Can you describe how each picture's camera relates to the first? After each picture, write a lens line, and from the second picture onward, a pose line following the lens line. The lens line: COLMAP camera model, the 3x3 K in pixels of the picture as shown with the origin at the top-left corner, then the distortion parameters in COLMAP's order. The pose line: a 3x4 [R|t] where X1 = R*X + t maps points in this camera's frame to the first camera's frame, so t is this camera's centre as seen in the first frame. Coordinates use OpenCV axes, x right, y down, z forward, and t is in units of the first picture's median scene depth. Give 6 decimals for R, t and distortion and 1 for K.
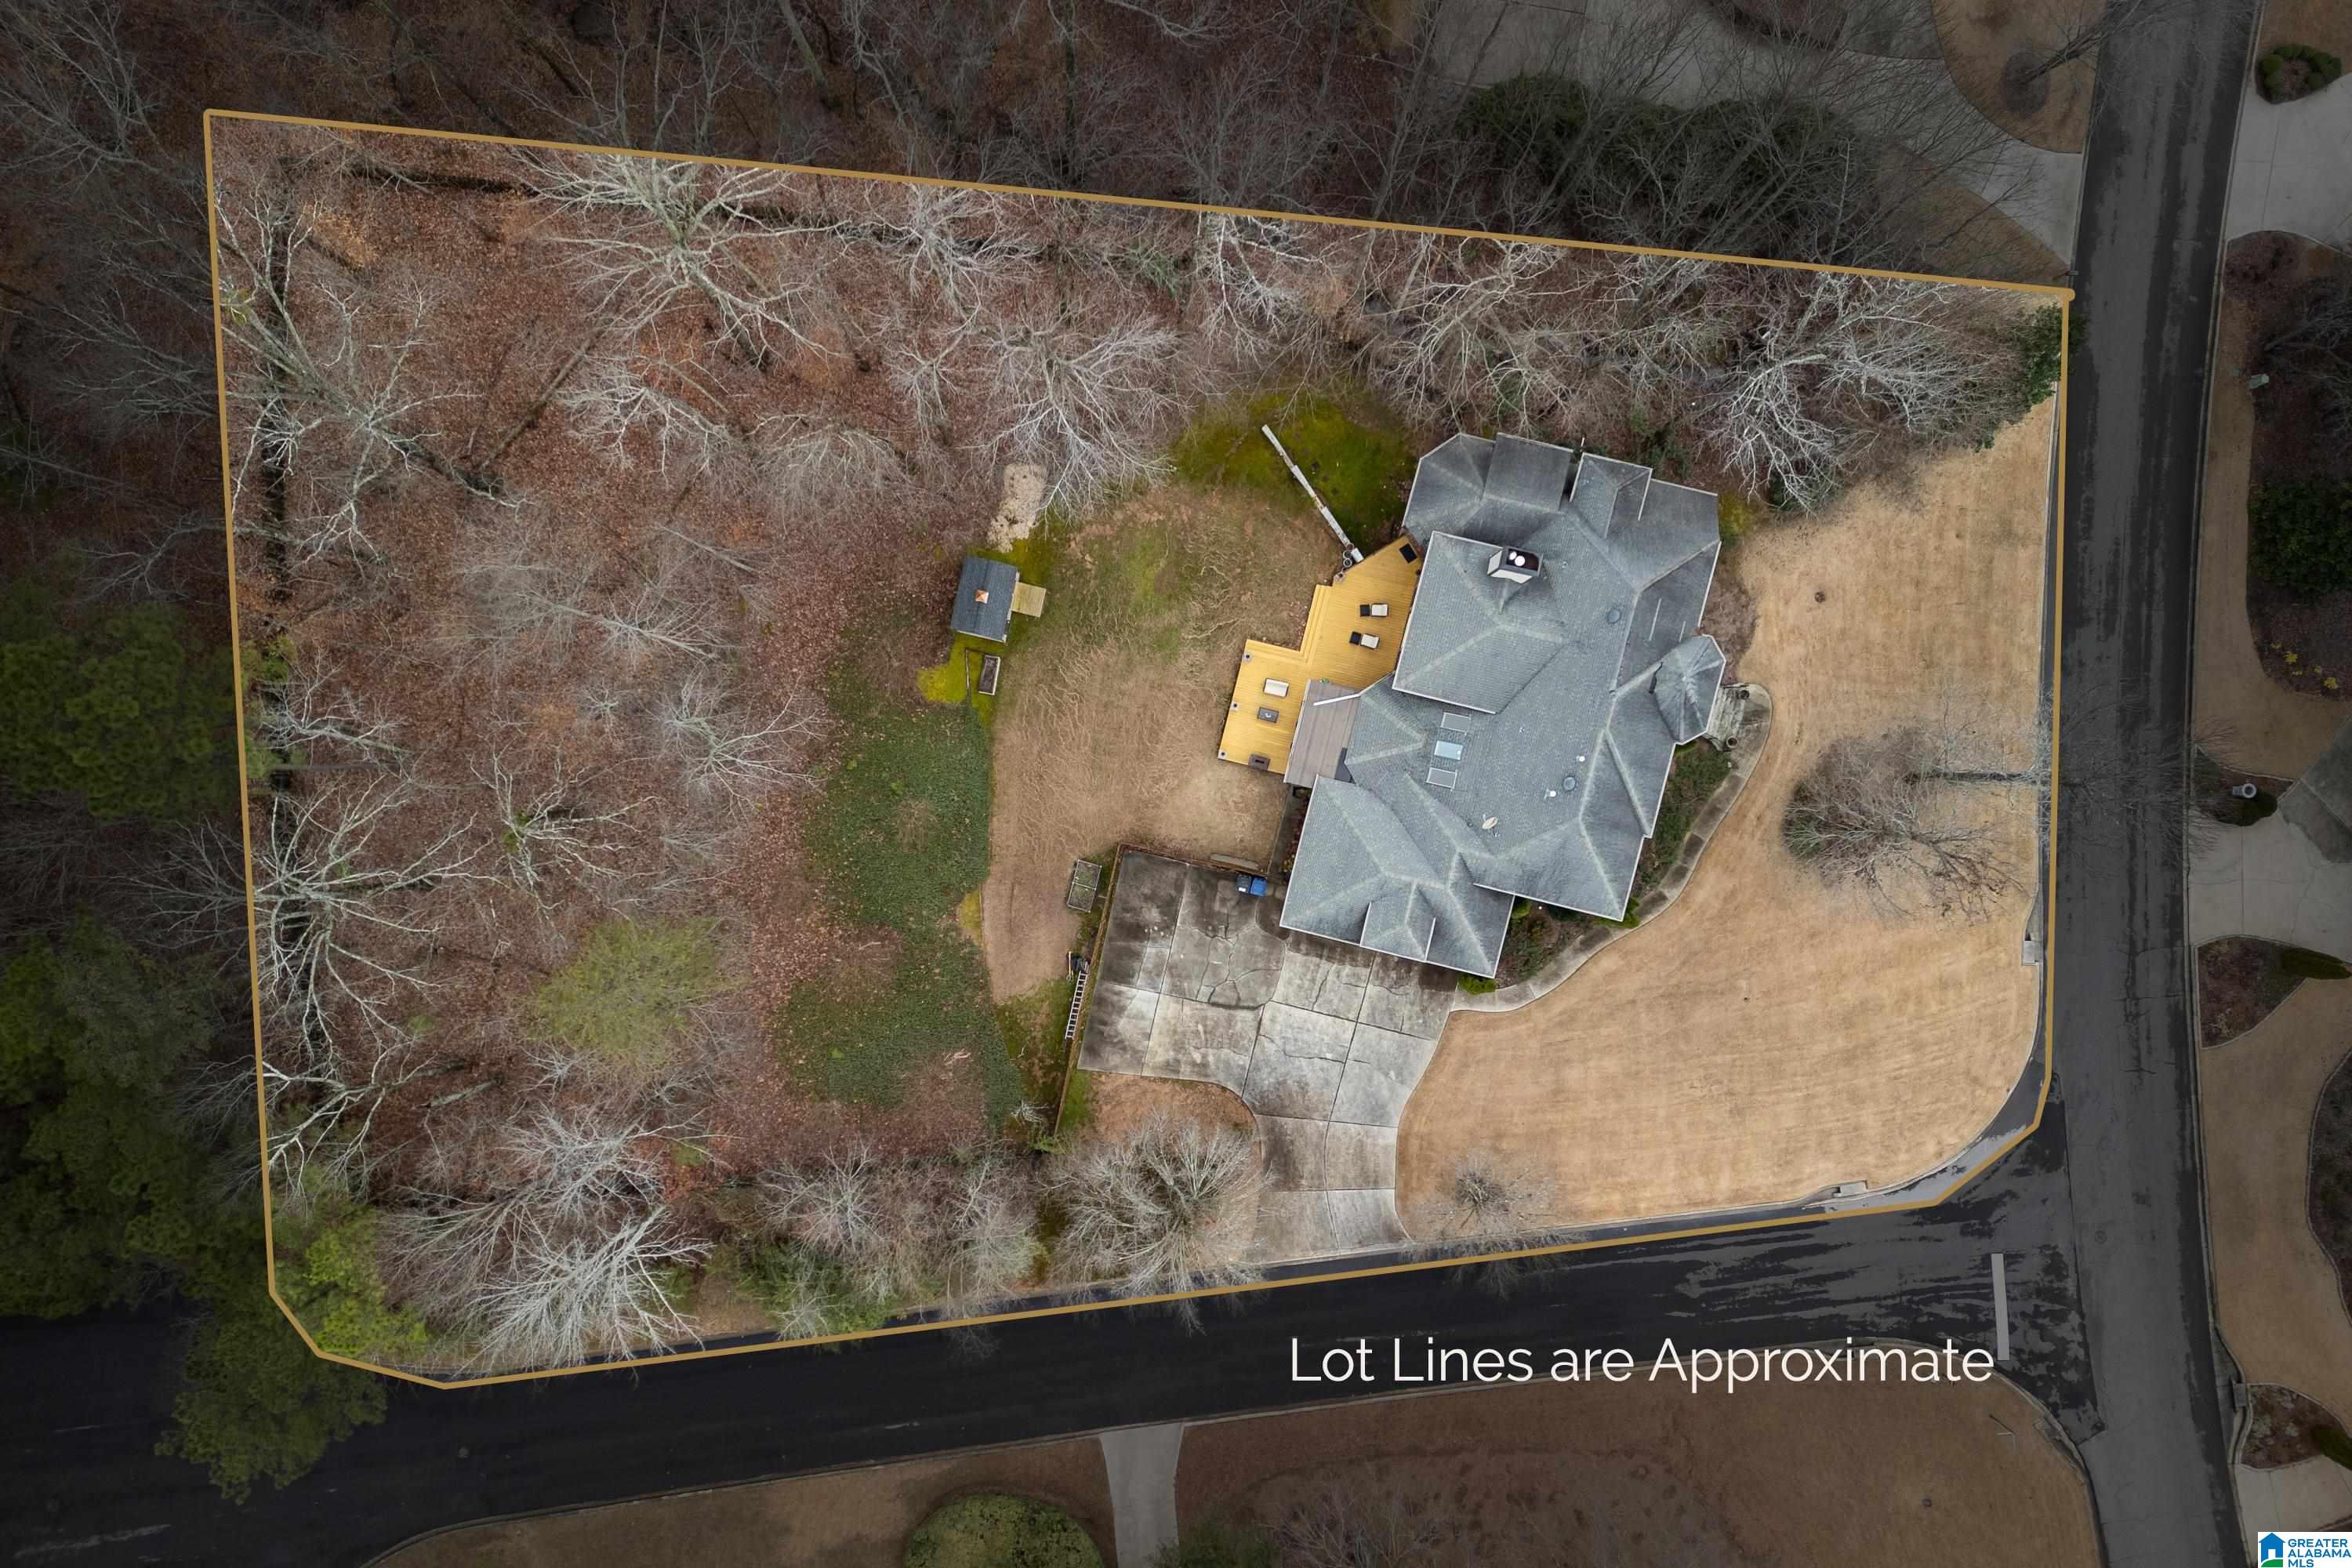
lens RADIAL K [[1584.6, 0, 1169.2], [0, 1584.6, 793.4], [0, 0, 1]] dist [0.041445, -0.004663]
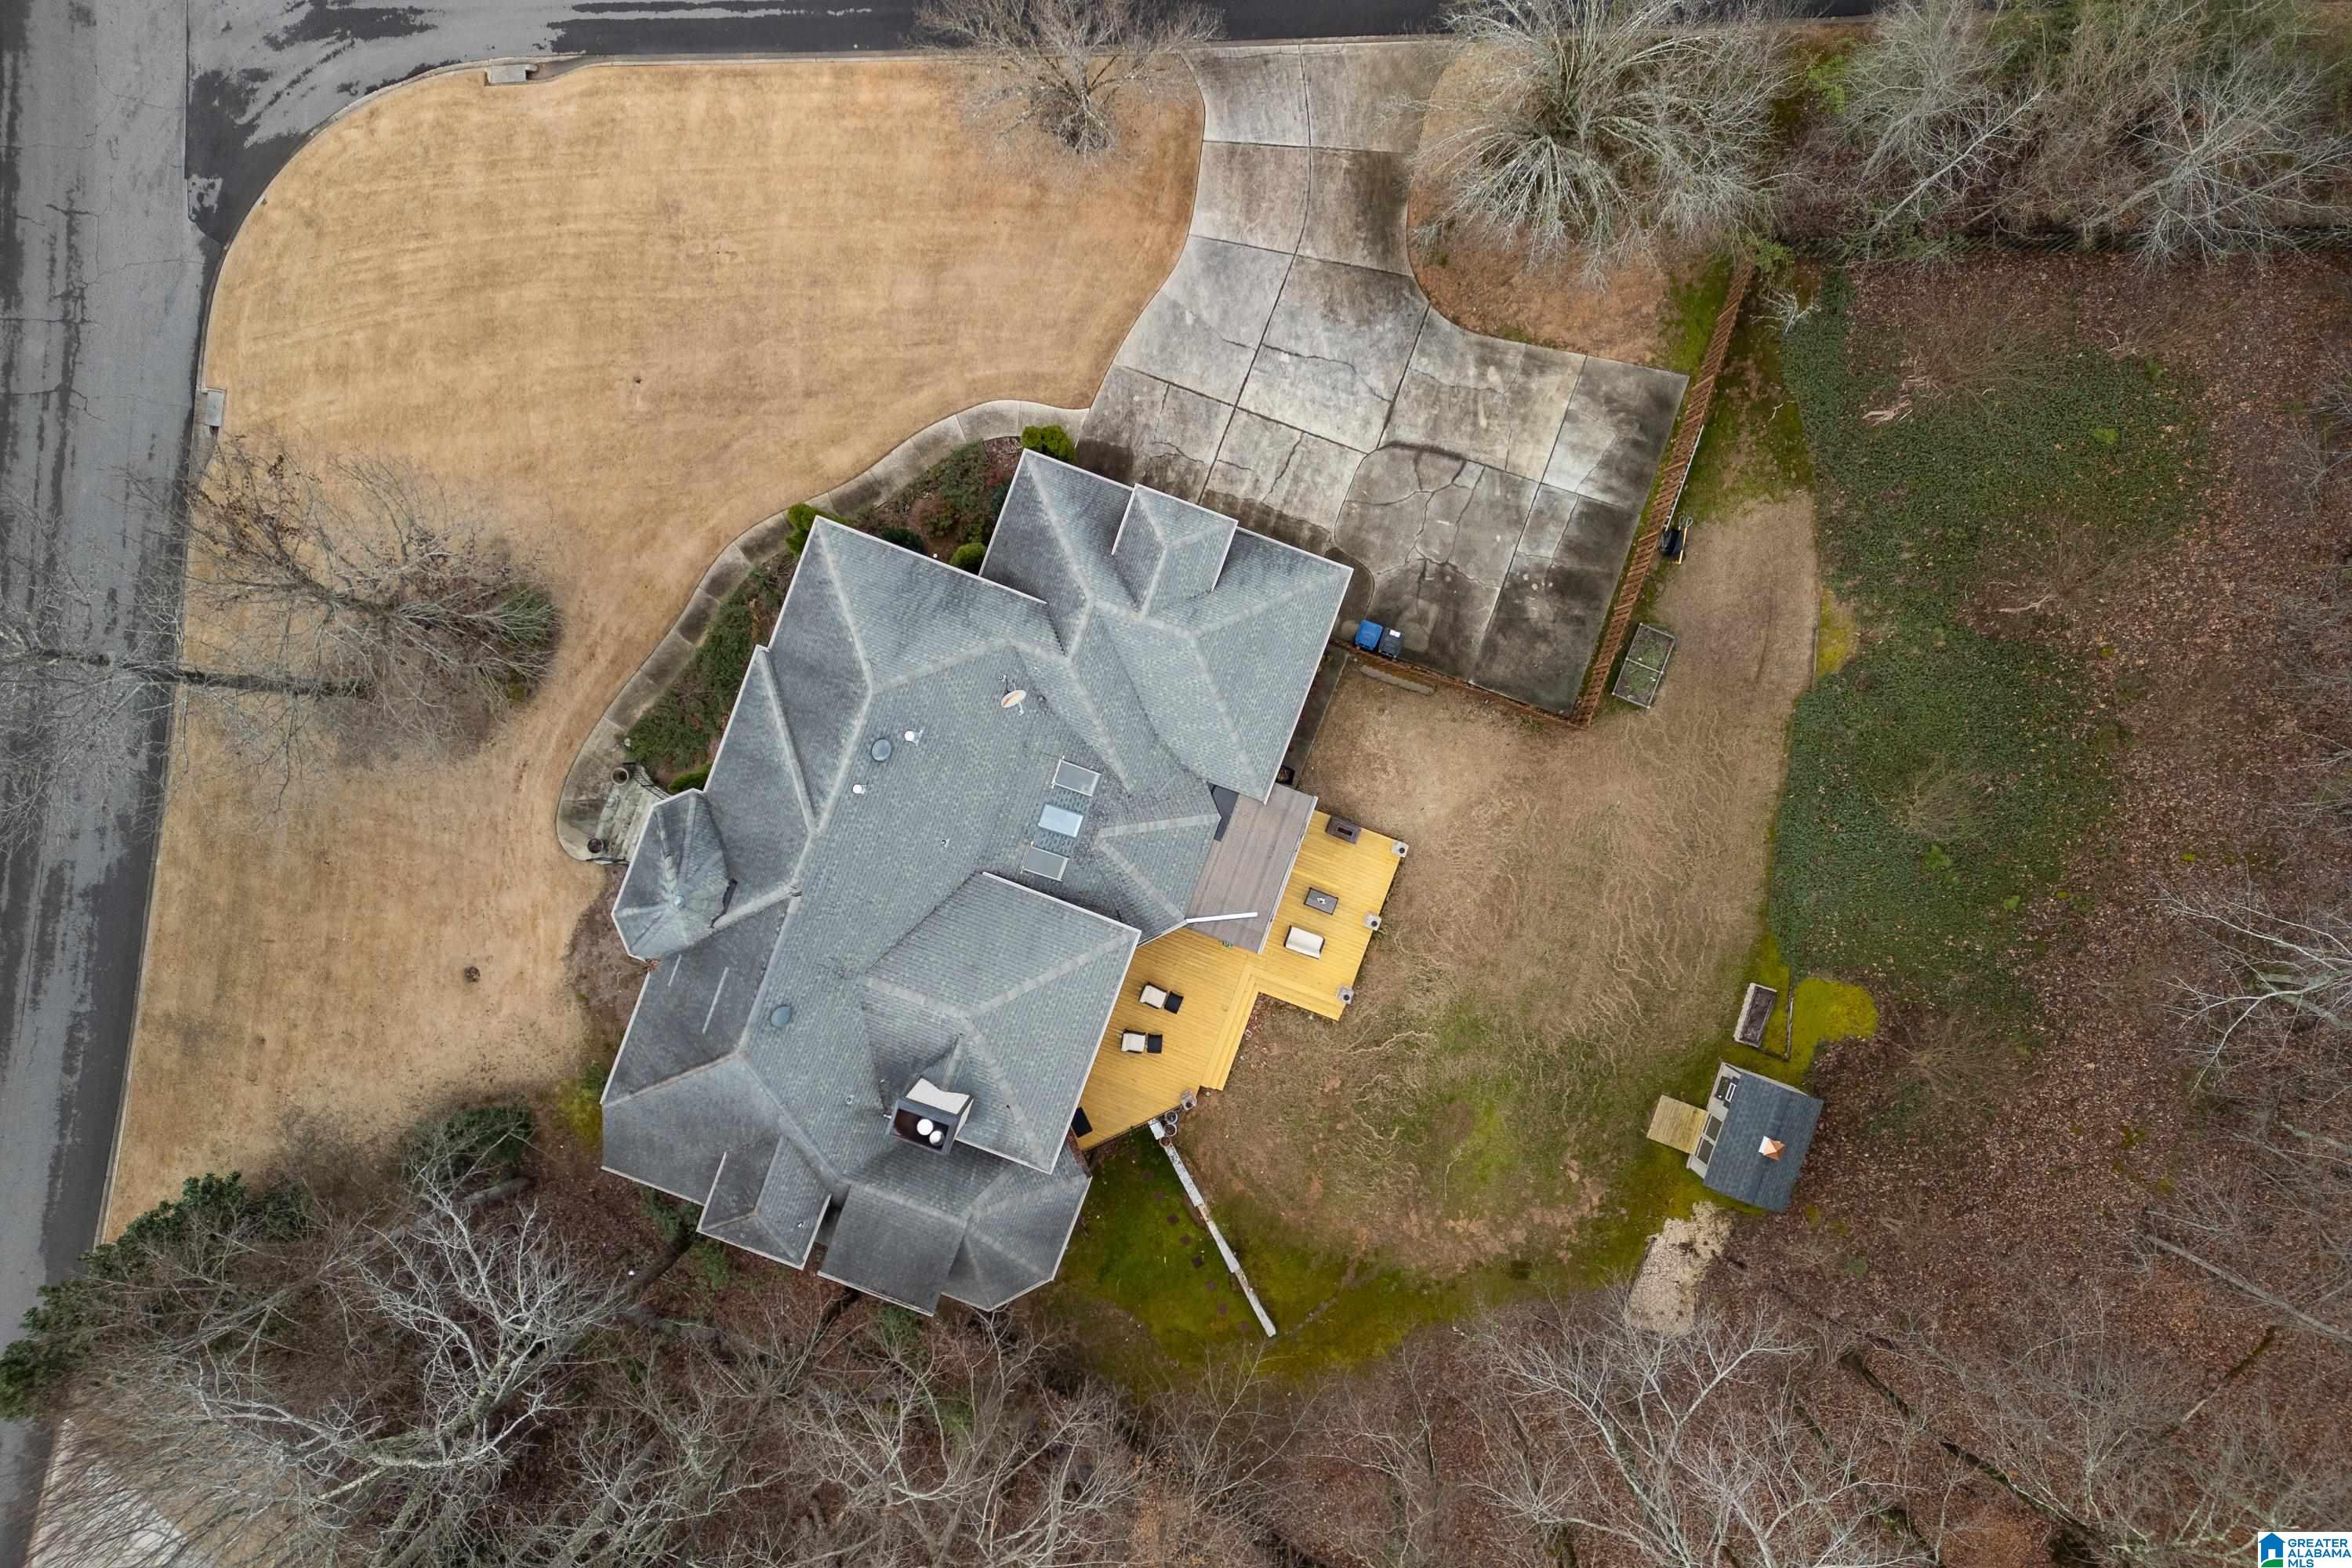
lens RADIAL K [[1658.5, 0, 1160.2], [0, 1658.5, 808.6], [0, 0, 1]] dist [0.051092, -0.031127]
pose [[-0.992577, -0.113594, 0.043442, 0.101972], [0.111541, -0.992644, -0.047086, 0.011752], [0.048471, -0.041891, 0.997946, 0.326511]]
